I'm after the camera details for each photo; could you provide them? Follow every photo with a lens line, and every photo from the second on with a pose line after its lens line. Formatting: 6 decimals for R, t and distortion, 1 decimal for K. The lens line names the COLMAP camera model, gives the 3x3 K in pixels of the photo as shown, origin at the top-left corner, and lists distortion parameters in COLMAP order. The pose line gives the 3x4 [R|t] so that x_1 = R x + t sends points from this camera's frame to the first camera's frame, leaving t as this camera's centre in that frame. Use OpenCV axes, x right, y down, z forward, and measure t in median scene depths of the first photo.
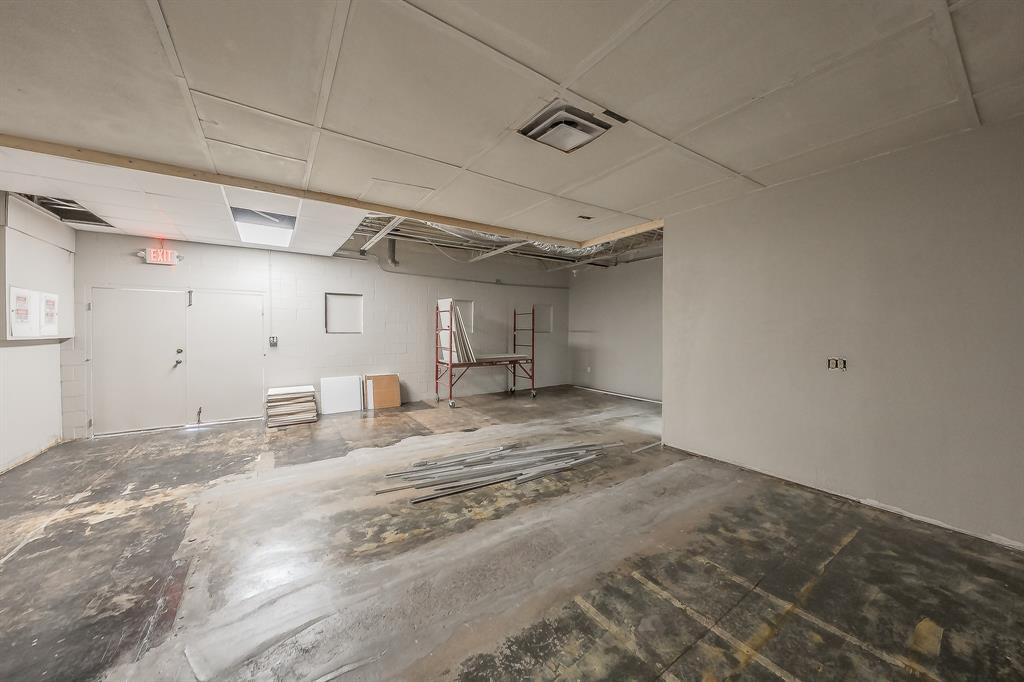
lens RADIAL K [[348.9, 0, 515.1], [0, 348.9, 336.6], [0, 0, 1]] dist [0.000082, 0.000060]
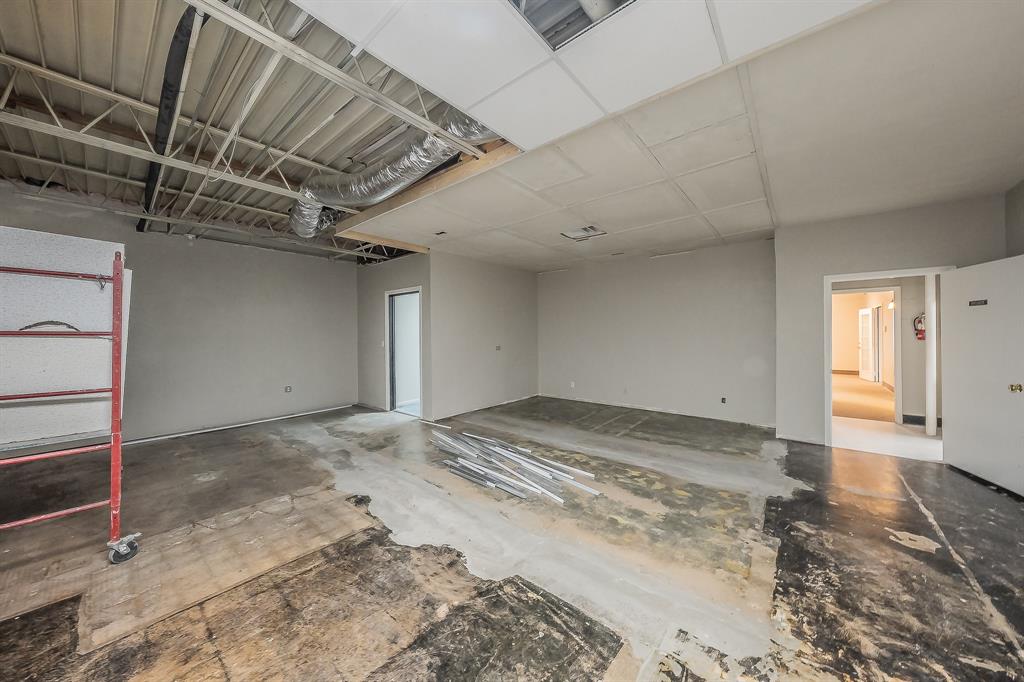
lens RADIAL K [[348.9, 0, 515.1], [0, 348.9, 336.6], [0, 0, 1]] dist [0.000082, 0.000060]
pose [[-0.280556, -0.005010, 0.959825, -1.410784], [0.025538, 0.999593, 0.012683, -0.025612], [-0.959498, 0.028070, -0.280314, 1.637840]]
